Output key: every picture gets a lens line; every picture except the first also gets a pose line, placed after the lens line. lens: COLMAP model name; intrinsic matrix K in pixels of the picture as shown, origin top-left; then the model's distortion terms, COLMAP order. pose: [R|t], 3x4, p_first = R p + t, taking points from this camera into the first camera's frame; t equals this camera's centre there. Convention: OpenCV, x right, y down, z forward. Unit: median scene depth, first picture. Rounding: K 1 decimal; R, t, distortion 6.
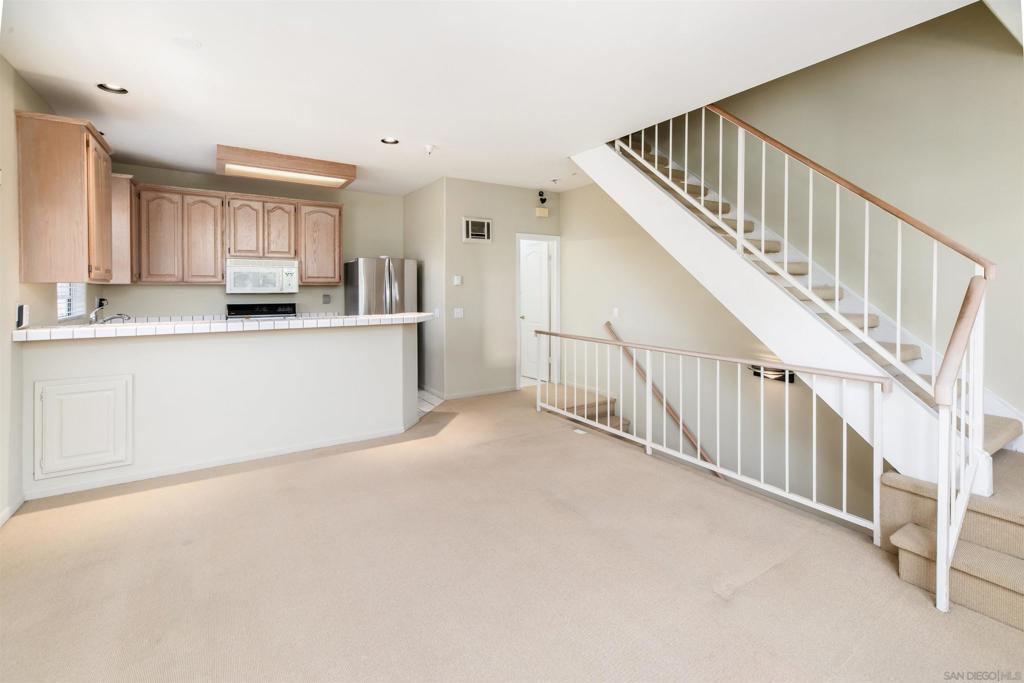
lens RADIAL K [[449.2, 0, 512.8], [0, 449.2, 288.9], [0, 0, 1]] dist [0.000748, 0.000129]
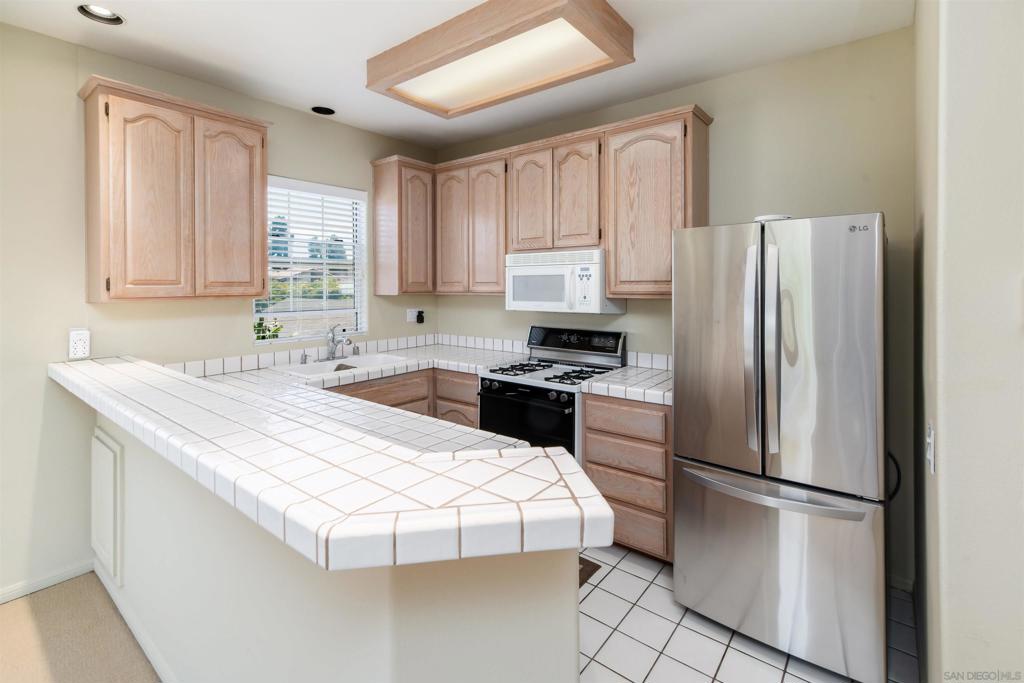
lens RADIAL K [[471.0, 0, 512.6], [0, 471.0, 291.0], [0, 0, 1]] dist [0.011994, 0.000222]
pose [[0.313913, 0.009880, -0.949400, -0.011746], [0.000994, 0.999942, 0.010735, -0.023034], [0.949451, -0.004314, 0.313885, 0.767250]]
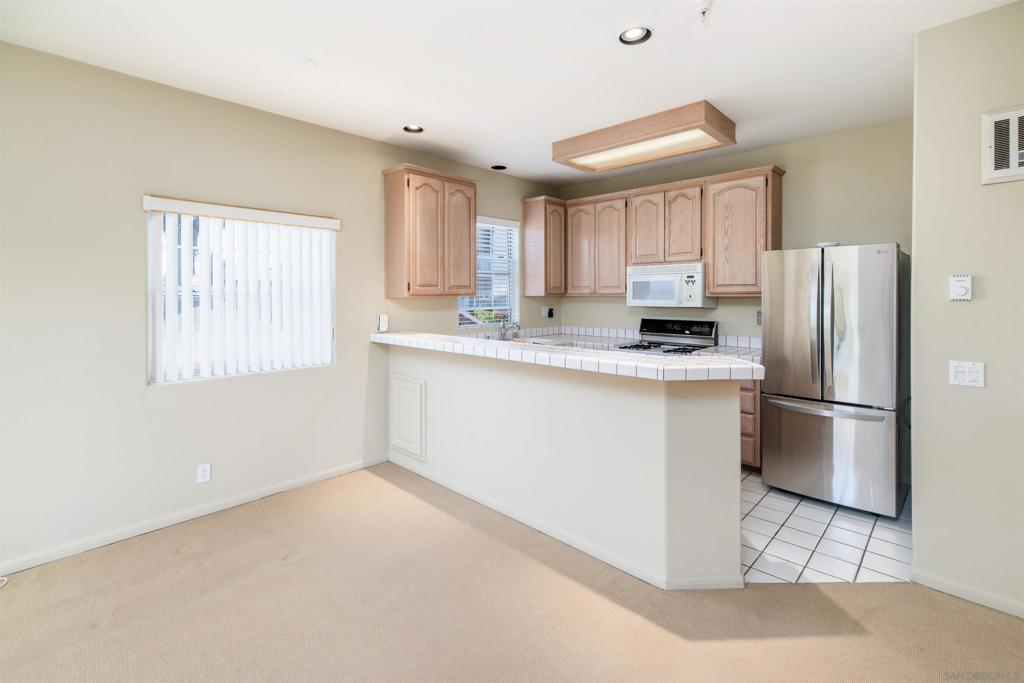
lens RADIAL K [[467.3, 0, 514.4], [0, 467.3, 301.7], [0, 0, 1]] dist [0.022584, -0.000101]
pose [[0.231856, 0.015115, -0.972633, 0.191139], [0.001074, 0.999875, 0.015795, -0.013356], [0.972750, -0.004707, 0.231811, 0.549416]]
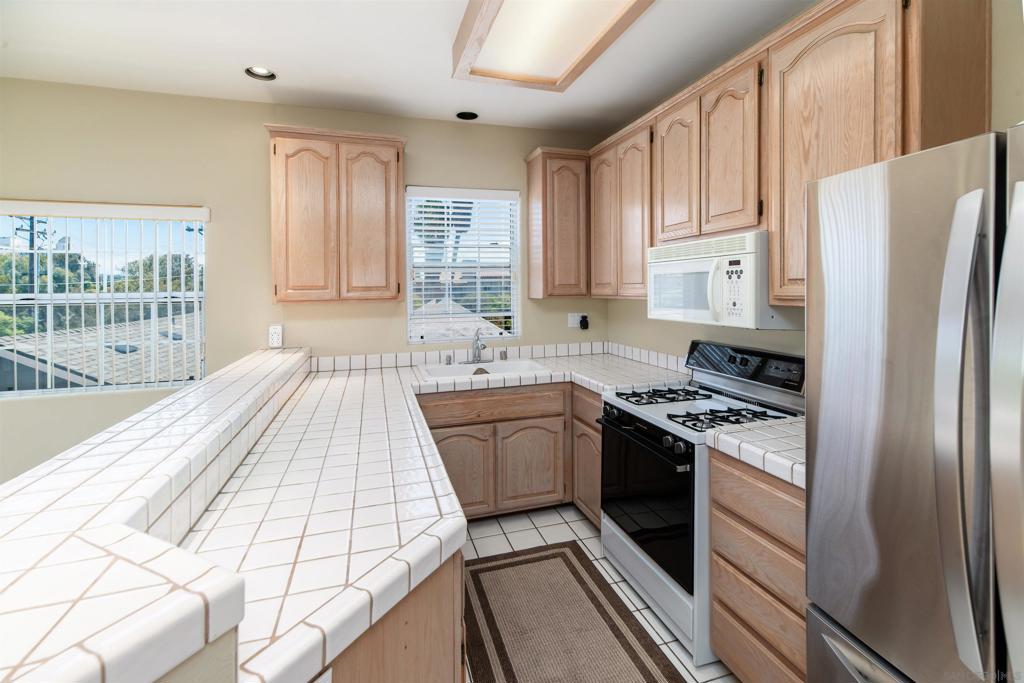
lens RADIAL K [[460.3, 0, 508.7], [0, 460.3, 295.2], [0, 0, 1]] dist [0.018388, -0.000263]
pose [[-0.280891, 0.016754, -0.959594, -0.105582], [0.010038, 0.999844, 0.014518, -0.023825], [0.959687, -0.005554, -0.281015, 0.950606]]
